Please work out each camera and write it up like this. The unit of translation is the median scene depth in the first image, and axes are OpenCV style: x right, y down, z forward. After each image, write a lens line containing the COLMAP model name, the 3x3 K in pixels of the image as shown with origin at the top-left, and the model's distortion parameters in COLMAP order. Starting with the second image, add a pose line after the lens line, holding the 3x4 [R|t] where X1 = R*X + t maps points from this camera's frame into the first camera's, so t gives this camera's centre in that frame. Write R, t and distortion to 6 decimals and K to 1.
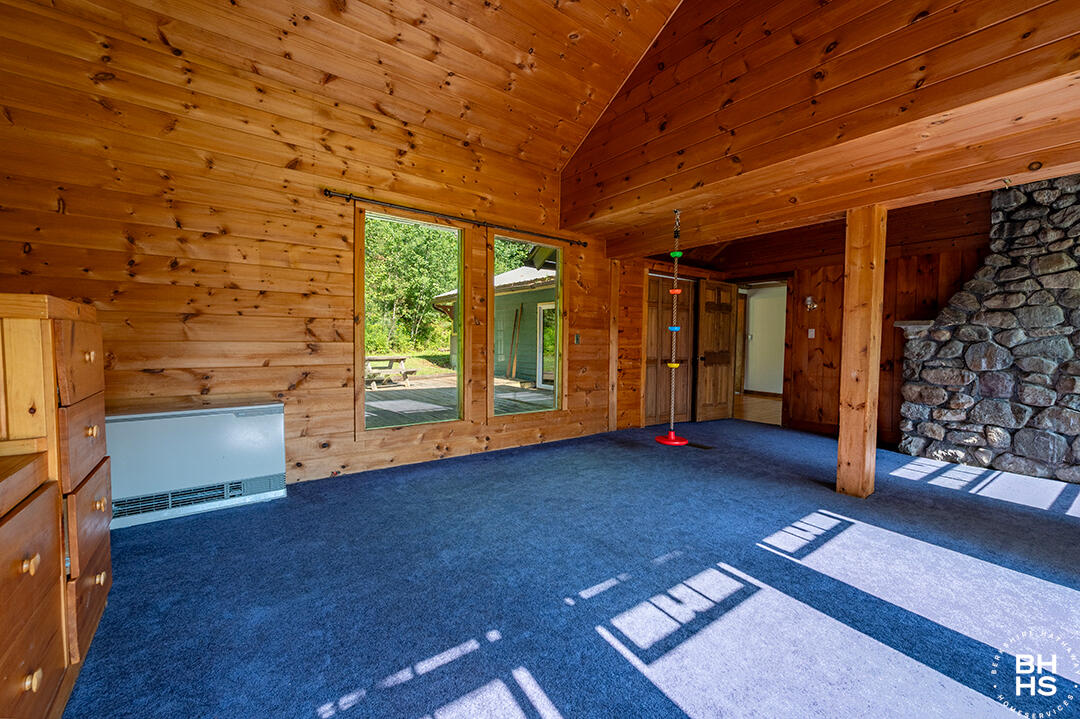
lens RADIAL K [[431.1, 0, 534.3], [0, 431.1, 359.4], [0, 0, 1]] dist [0.000416, -0.000490]
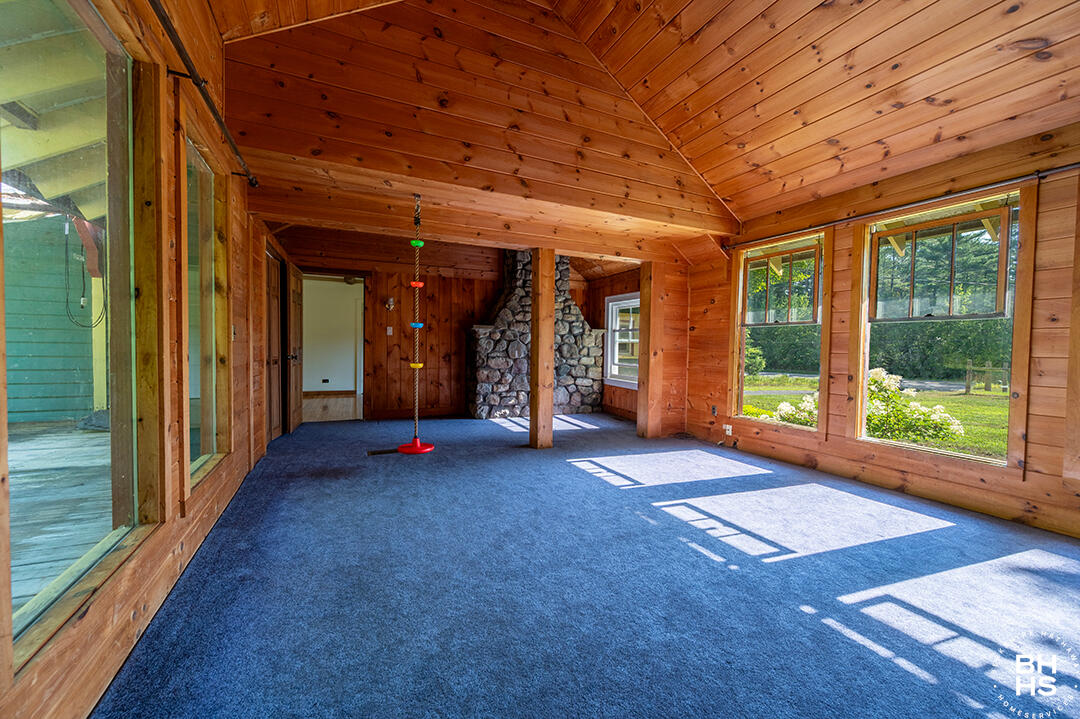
lens RADIAL K [[431.1, 0, 529.8], [0, 431.1, 360.5], [0, 0, 1]] dist [0.000416, -0.000490]
pose [[0.204883, -0.044210, 0.977787, -0.553535], [0.024825, 0.998893, 0.039963, -0.029363], [-0.978472, 0.016086, 0.205754, 0.619844]]
